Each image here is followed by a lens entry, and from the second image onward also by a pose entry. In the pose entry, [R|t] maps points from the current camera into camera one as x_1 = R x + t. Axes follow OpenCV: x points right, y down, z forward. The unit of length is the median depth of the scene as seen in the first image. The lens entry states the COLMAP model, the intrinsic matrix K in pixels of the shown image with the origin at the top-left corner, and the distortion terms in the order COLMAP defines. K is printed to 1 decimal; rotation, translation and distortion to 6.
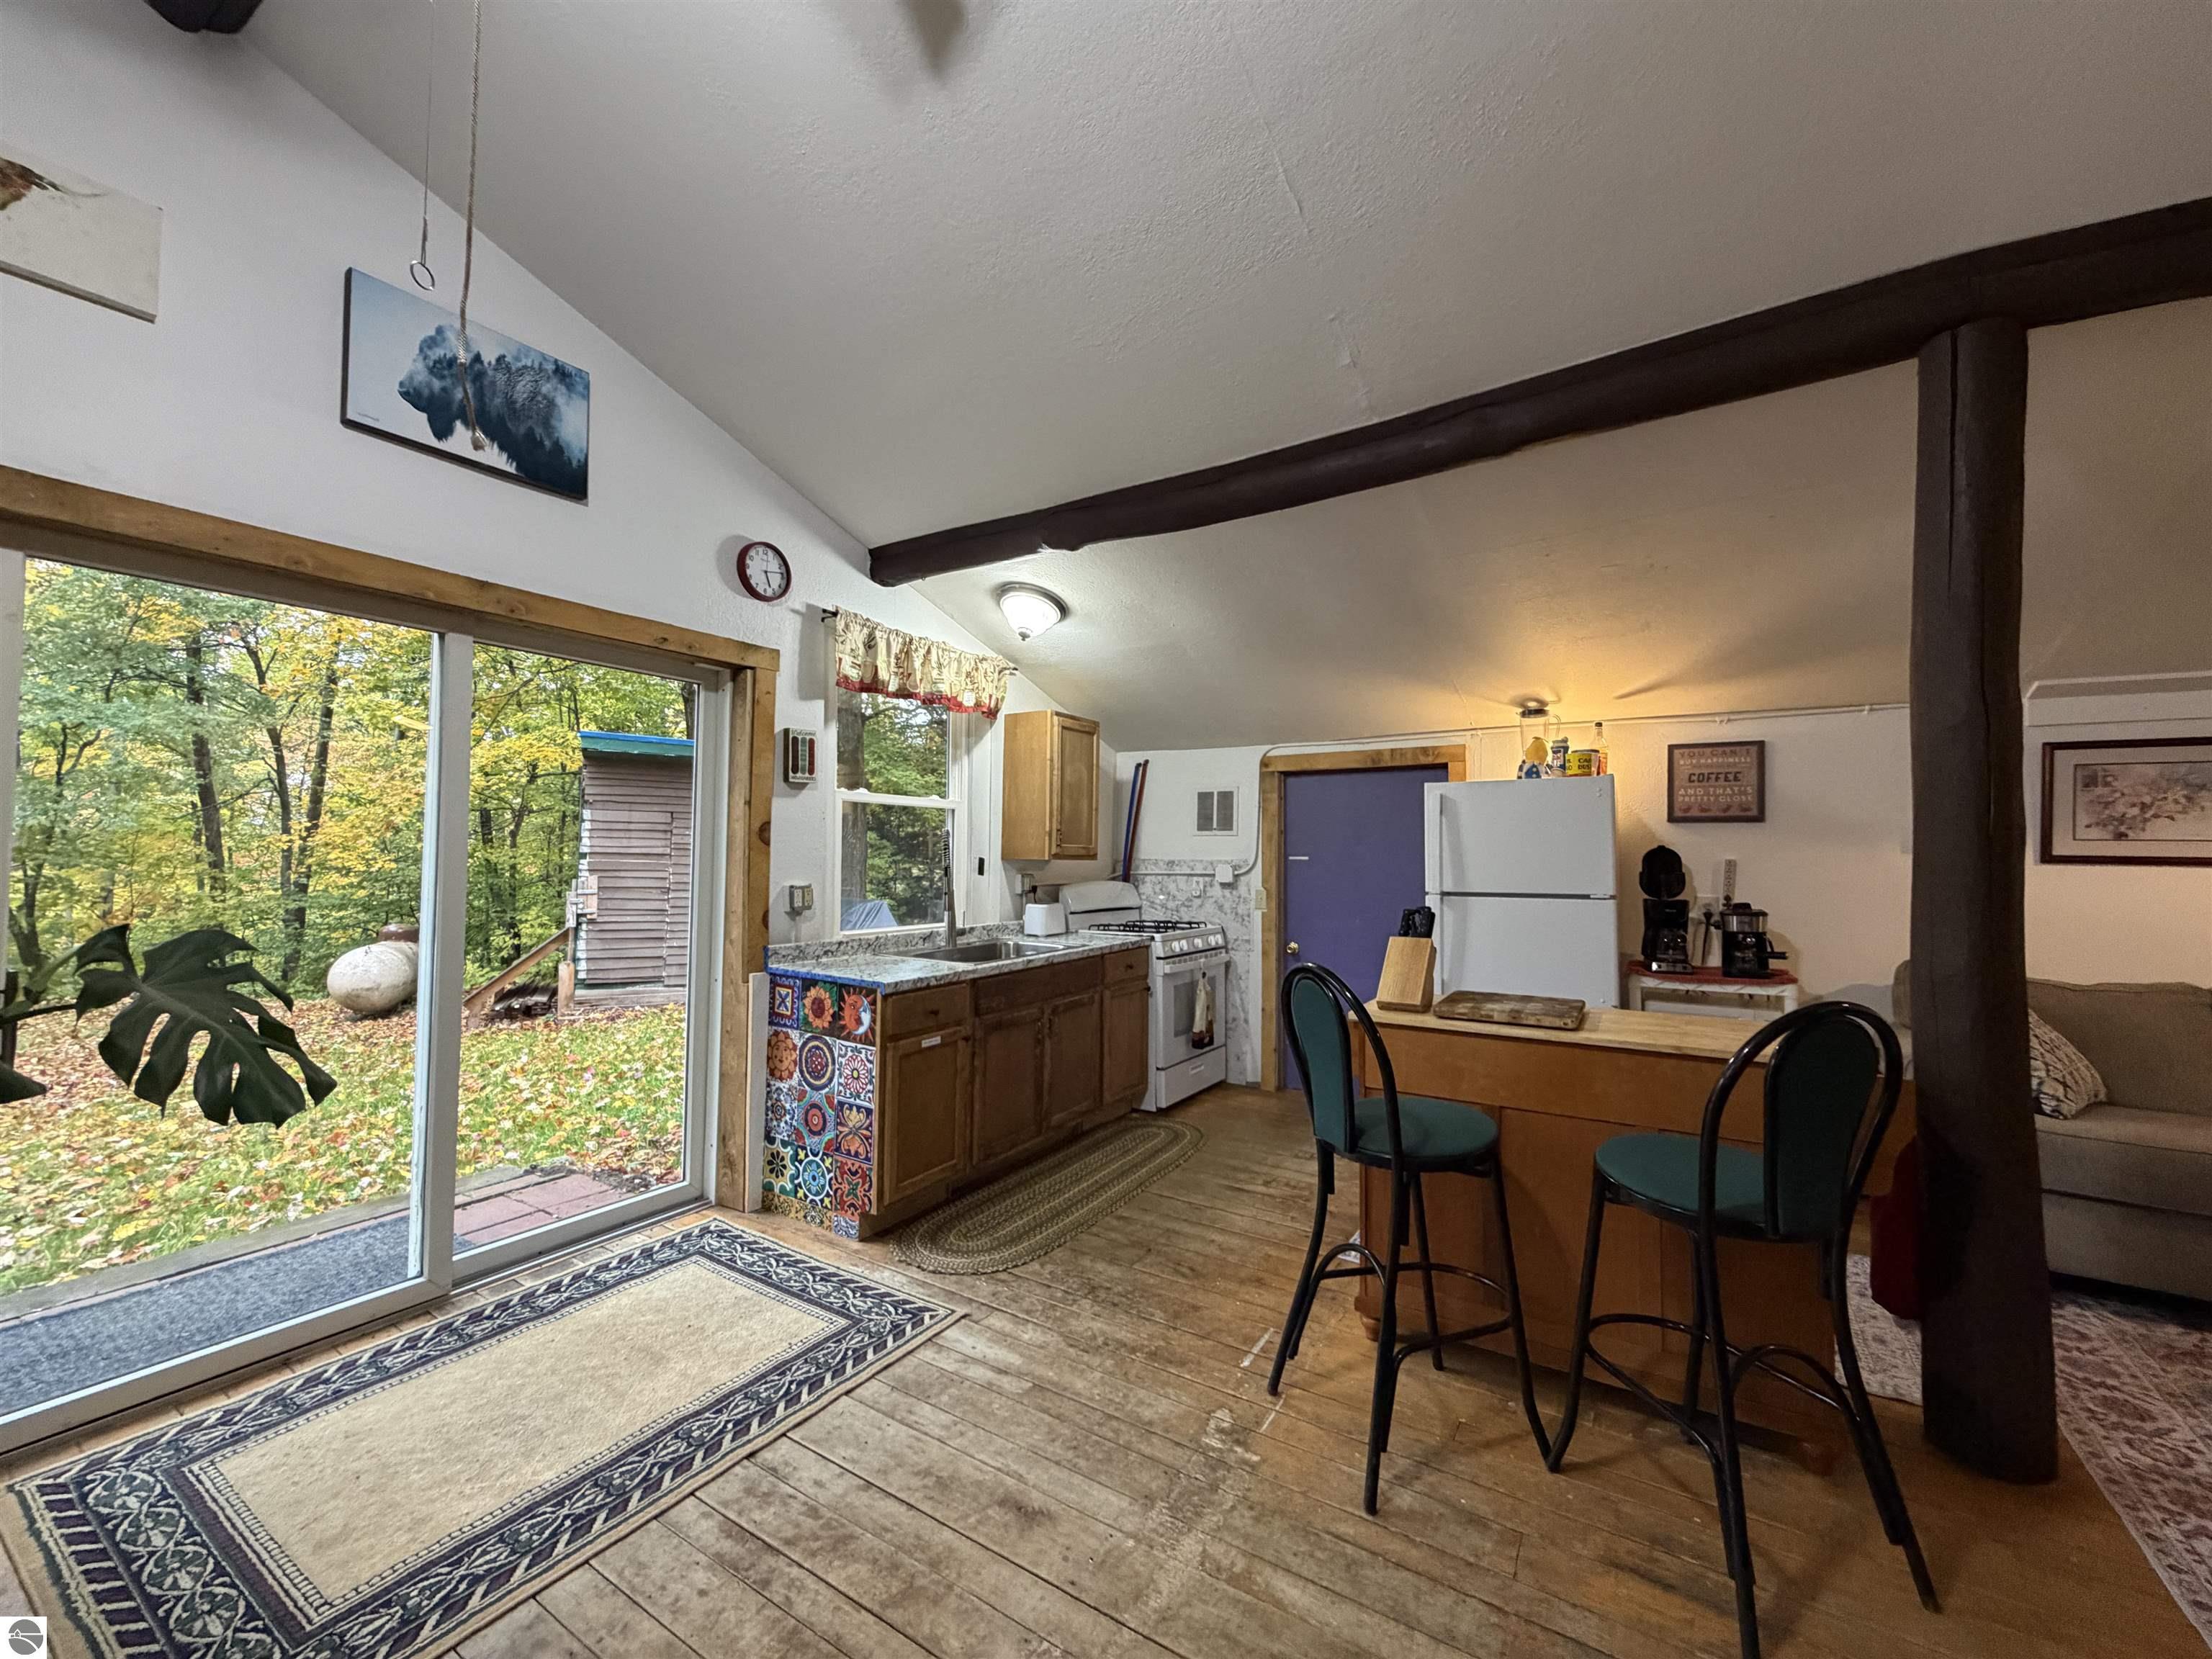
lens RADIAL K [[881.6, 0, 1096.4], [0, 881.6, 827.8], [0, 0, 1]] dist [0.000089, -0.000045]
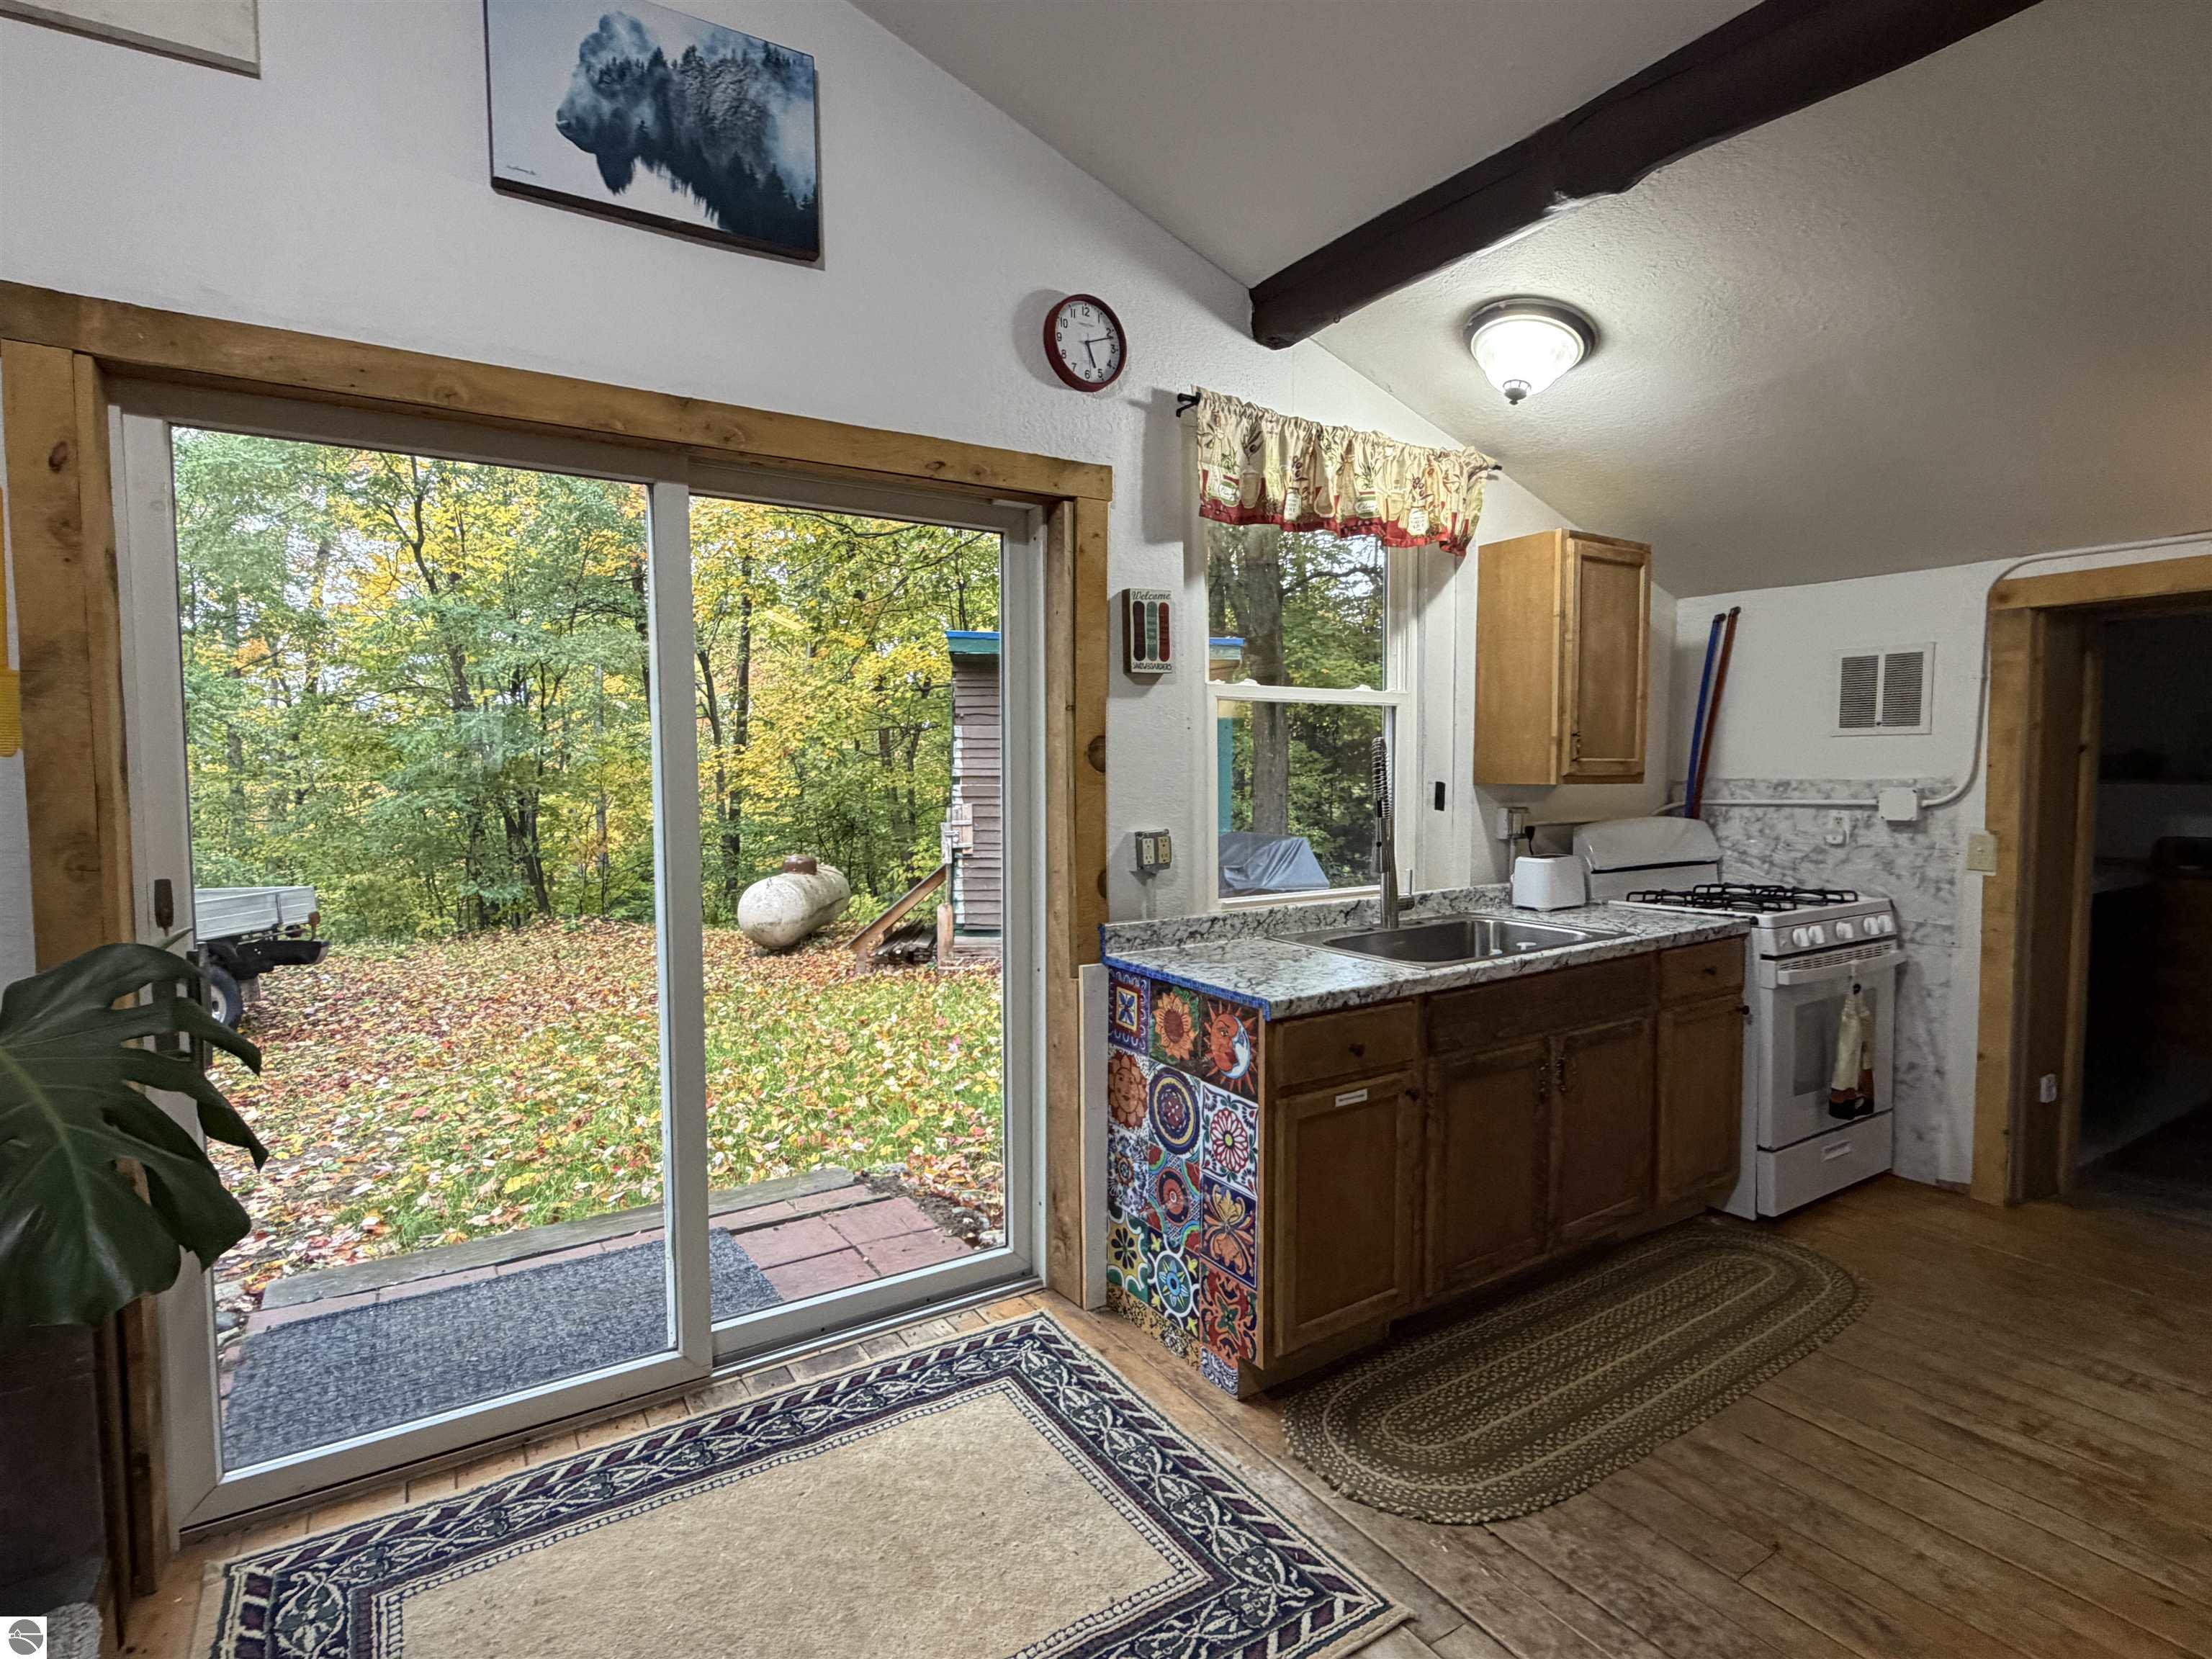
lens RADIAL K [[1104.3, 0, 1106.6], [0, 1104.3, 834.5], [0, 0, 1]] dist [-0.001014, 0.000567]
pose [[0.910333, 0.007966, -0.413800, -0.026837], [0.029349, 0.996055, 0.083739, -0.002156], [0.412835, -0.088375, 0.906508, 0.235434]]
